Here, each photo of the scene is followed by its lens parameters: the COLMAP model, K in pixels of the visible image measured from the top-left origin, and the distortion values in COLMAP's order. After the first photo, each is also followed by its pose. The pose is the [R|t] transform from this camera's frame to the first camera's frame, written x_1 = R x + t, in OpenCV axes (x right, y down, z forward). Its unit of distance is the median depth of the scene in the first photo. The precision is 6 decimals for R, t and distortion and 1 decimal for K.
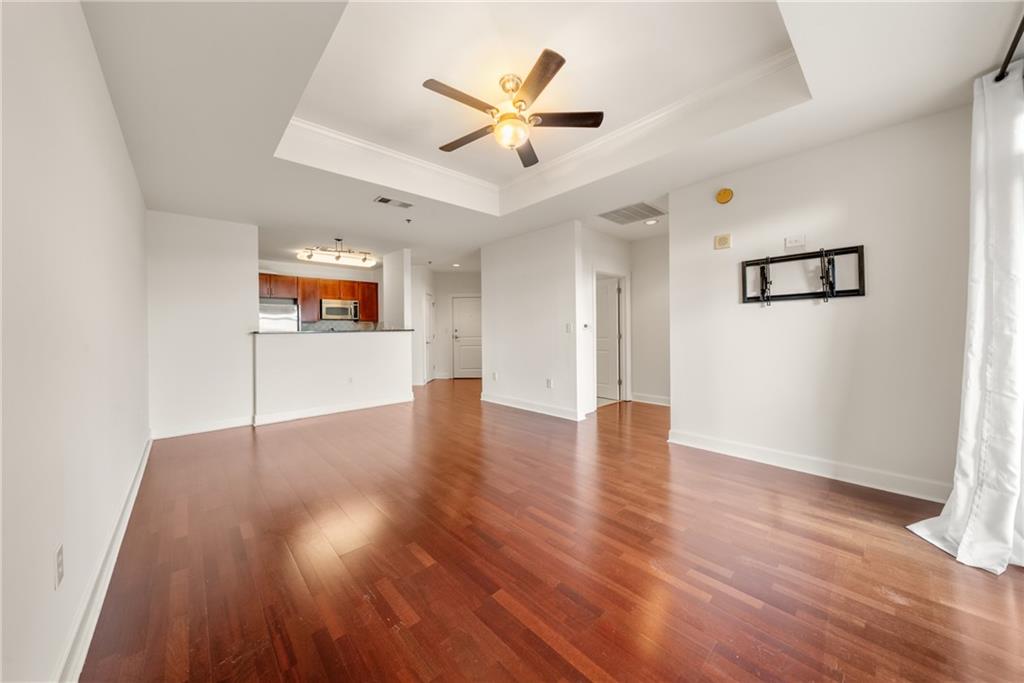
lens RADIAL K [[353.0, 0, 515.7], [0, 353.0, 333.2], [0, 0, 1]] dist [-0.001084, -0.000075]
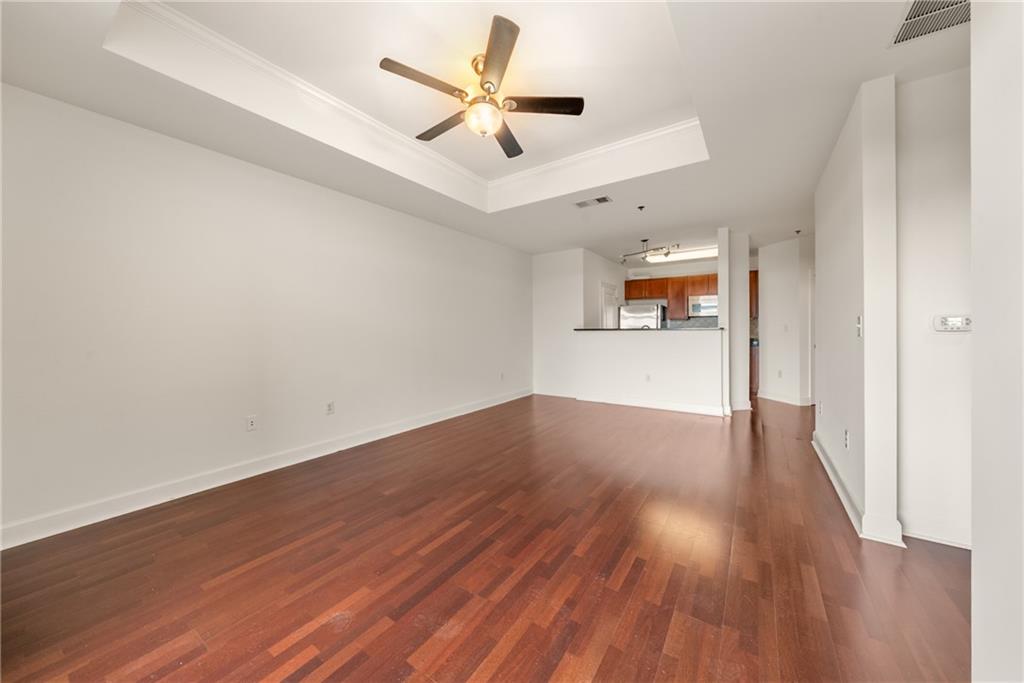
lens RADIAL K [[353.0, 0, 515.7], [0, 353.0, 333.2], [0, 0, 1]] dist [-0.001084, -0.000075]
pose [[0.225950, 0.020985, -0.973913, 0.426591], [-0.008307, 0.999773, 0.019615, -0.010210], [0.974103, 0.003658, 0.226073, 0.402130]]
